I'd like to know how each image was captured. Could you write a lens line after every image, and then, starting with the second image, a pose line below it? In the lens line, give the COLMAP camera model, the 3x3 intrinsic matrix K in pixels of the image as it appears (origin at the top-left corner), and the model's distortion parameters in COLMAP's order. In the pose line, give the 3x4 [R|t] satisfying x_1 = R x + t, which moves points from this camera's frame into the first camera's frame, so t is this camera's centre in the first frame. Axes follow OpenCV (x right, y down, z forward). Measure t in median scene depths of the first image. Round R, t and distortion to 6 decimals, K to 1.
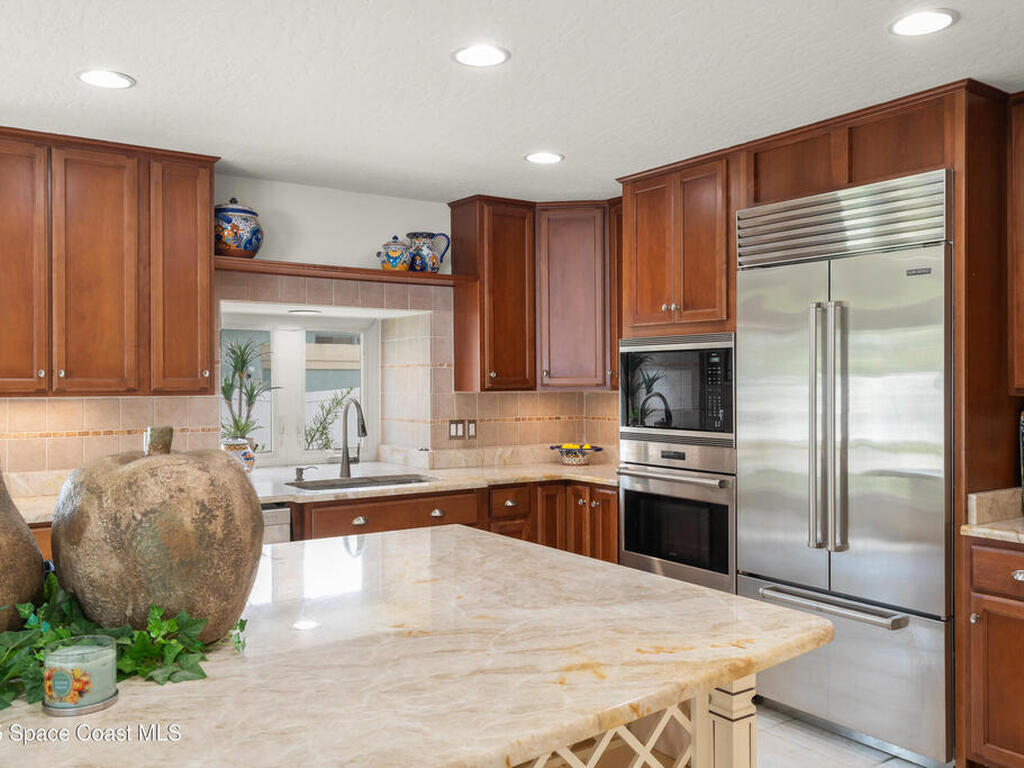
lens RADIAL K [[878.3, 0, 510.2], [0, 878.3, 379.8], [0, 0, 1]] dist [0.010997, 0.003700]
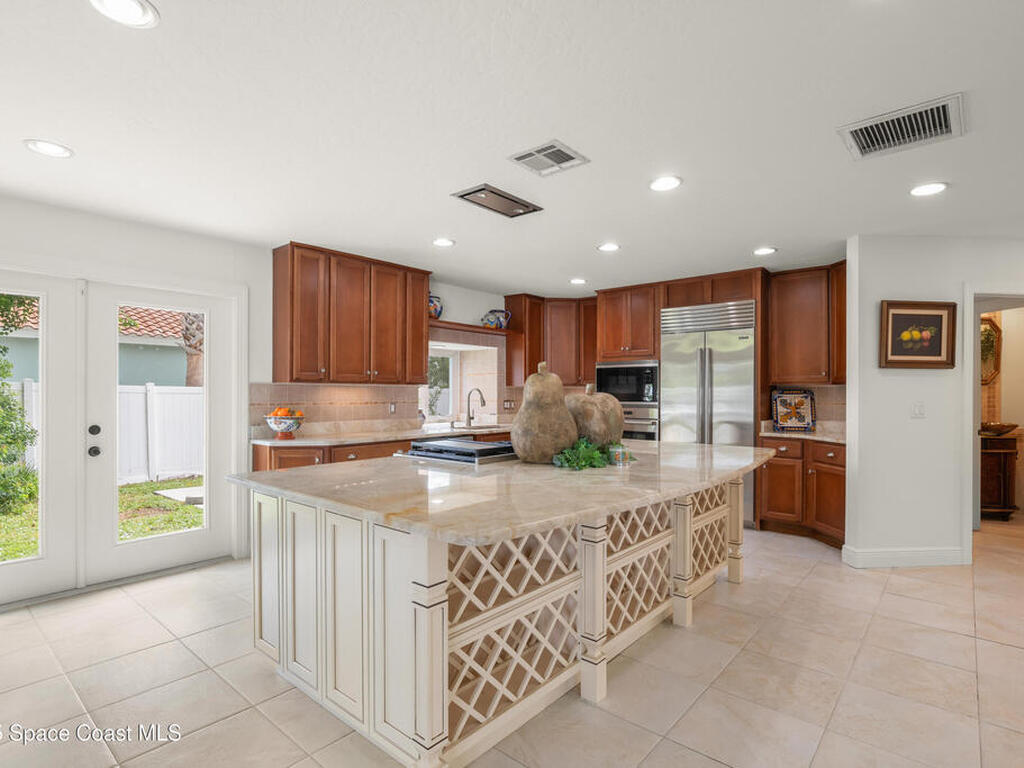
lens RADIAL K [[531.8, 0, 510.9], [0, 531.8, 391.7], [0, 0, 1]] dist [-0.011810, -0.000788]
pose [[0.966264, 0.005762, 0.257488, -0.427978], [-0.005480, 0.999983, -0.001814, 0.031765], [-0.257495, 0.000342, 0.966280, -0.248050]]
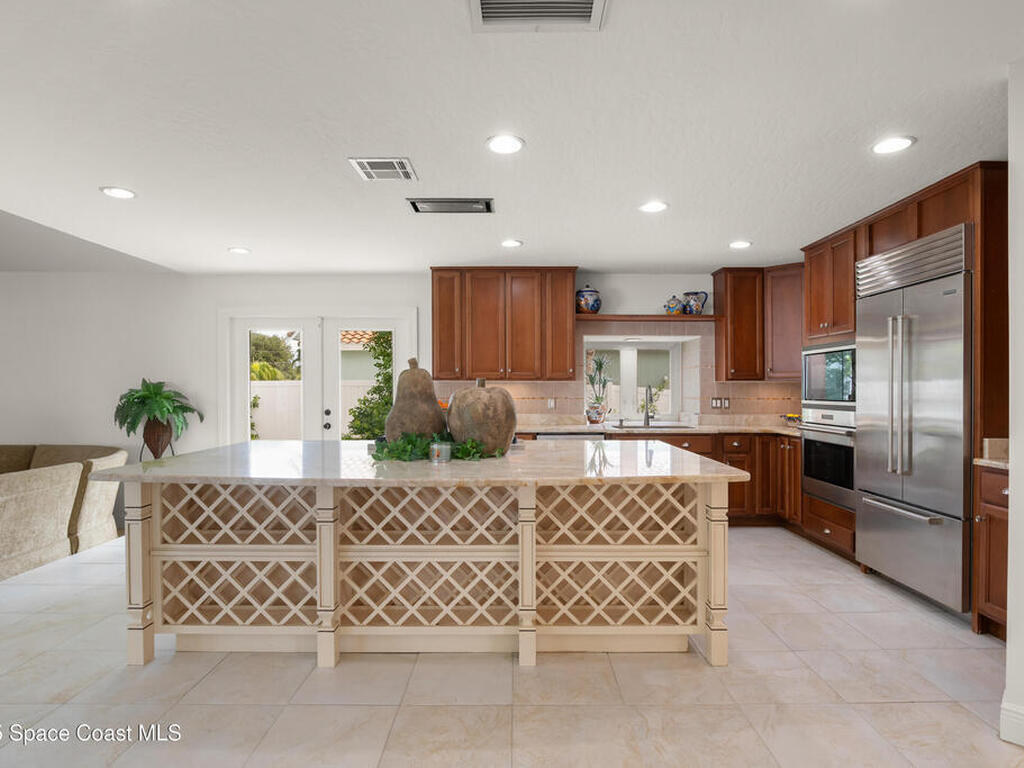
lens RADIAL K [[558.2, 0, 518.1], [0, 558.2, 384.9], [0, 0, 1]] dist [-0.007413, -0.001489]
pose [[0.827237, -0.000110, -0.561853, 0.266979], [-0.003620, 0.999978, -0.005526, 0.031851], [0.561841, 0.006605, 0.827219, -0.153488]]
